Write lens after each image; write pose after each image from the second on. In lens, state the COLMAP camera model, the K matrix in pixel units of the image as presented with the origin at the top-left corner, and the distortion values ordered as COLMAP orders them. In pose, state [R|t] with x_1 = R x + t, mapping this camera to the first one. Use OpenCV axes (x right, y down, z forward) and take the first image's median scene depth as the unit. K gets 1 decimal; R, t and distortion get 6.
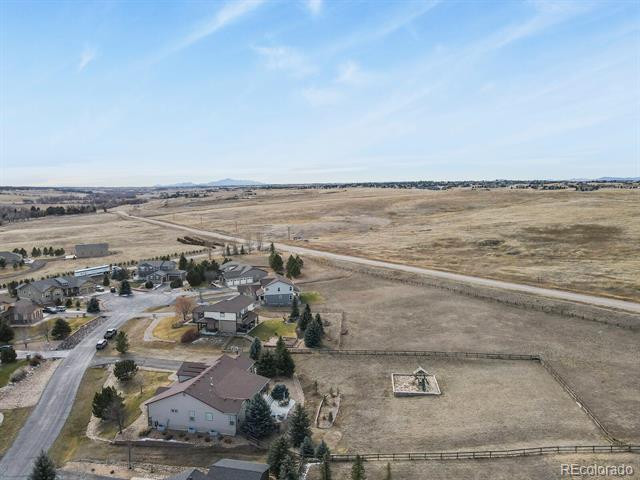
lens RADIAL K [[472.0, 0, 317.3], [0, 472.0, 240.5], [0, 0, 1]] dist [0.006640, 0.016719]
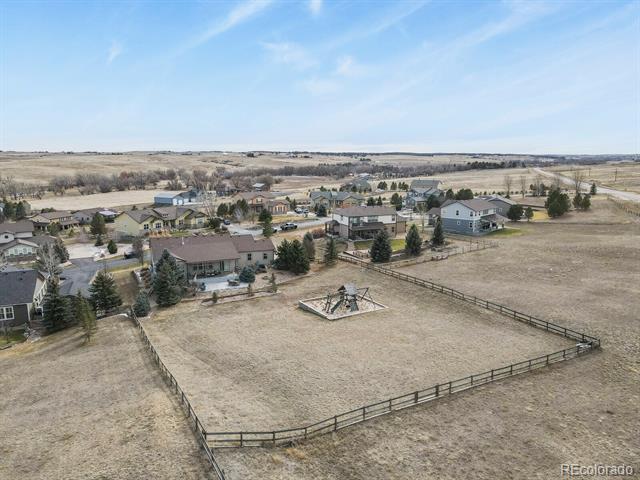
lens RADIAL K [[472.0, 0, 323.5], [0, 472.0, 241.4], [0, 0, 1]] dist [0.006640, 0.016719]
pose [[0.584626, 0.147196, -0.797838, 0.526652], [-0.097482, 0.989024, 0.111037, 0.103723], [0.805425, 0.012860, 0.592558, 0.425580]]
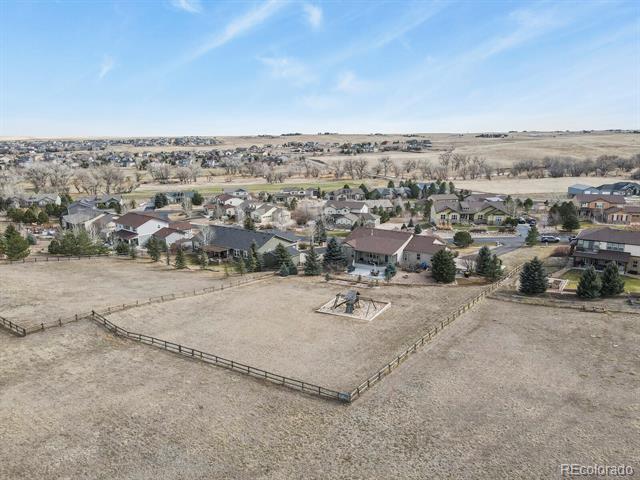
lens RADIAL K [[472.0, 0, 318.8], [0, 472.0, 238.8], [0, 0, 1]] dist [0.006640, 0.016719]
pose [[-0.376056, 0.203148, -0.904053, 0.673237], [-0.100505, 0.960971, 0.257745, -0.001558], [0.921130, 0.187789, -0.340962, 0.875774]]
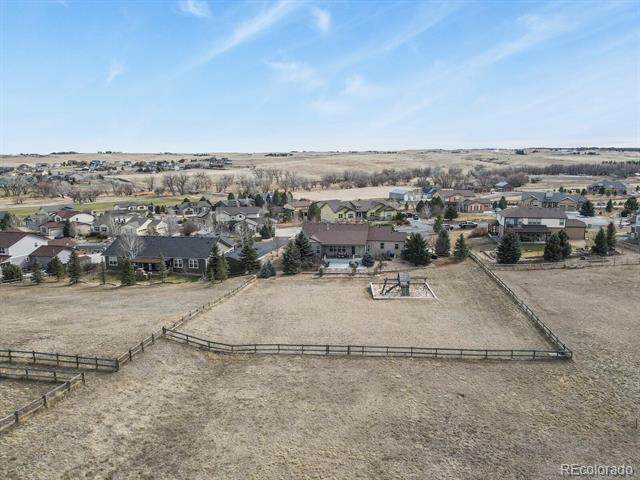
lens RADIAL K [[472.0, 0, 322.5], [0, 472.0, 241.8], [0, 0, 1]] dist [0.006640, 0.016719]
pose [[0.066245, 0.182903, -0.980897, 0.678105], [-0.110476, 0.978356, 0.174968, 0.080684], [0.991669, 0.096775, 0.085018, 0.591194]]
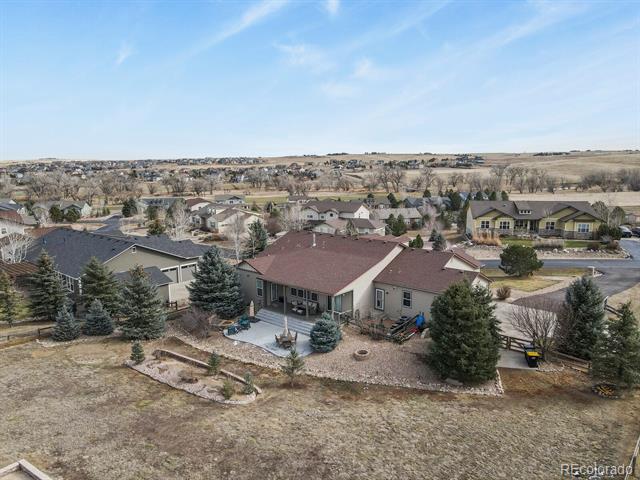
lens RADIAL K [[472.0, 0, 318.4], [0, 472.0, 236.7], [0, 0, 1]] dist [0.006640, 0.016719]
pose [[-0.473123, 0.150154, -0.868106, 0.195381], [-0.091808, 0.971600, 0.218091, 0.110046], [0.876200, 0.182883, -0.445901, 0.848390]]
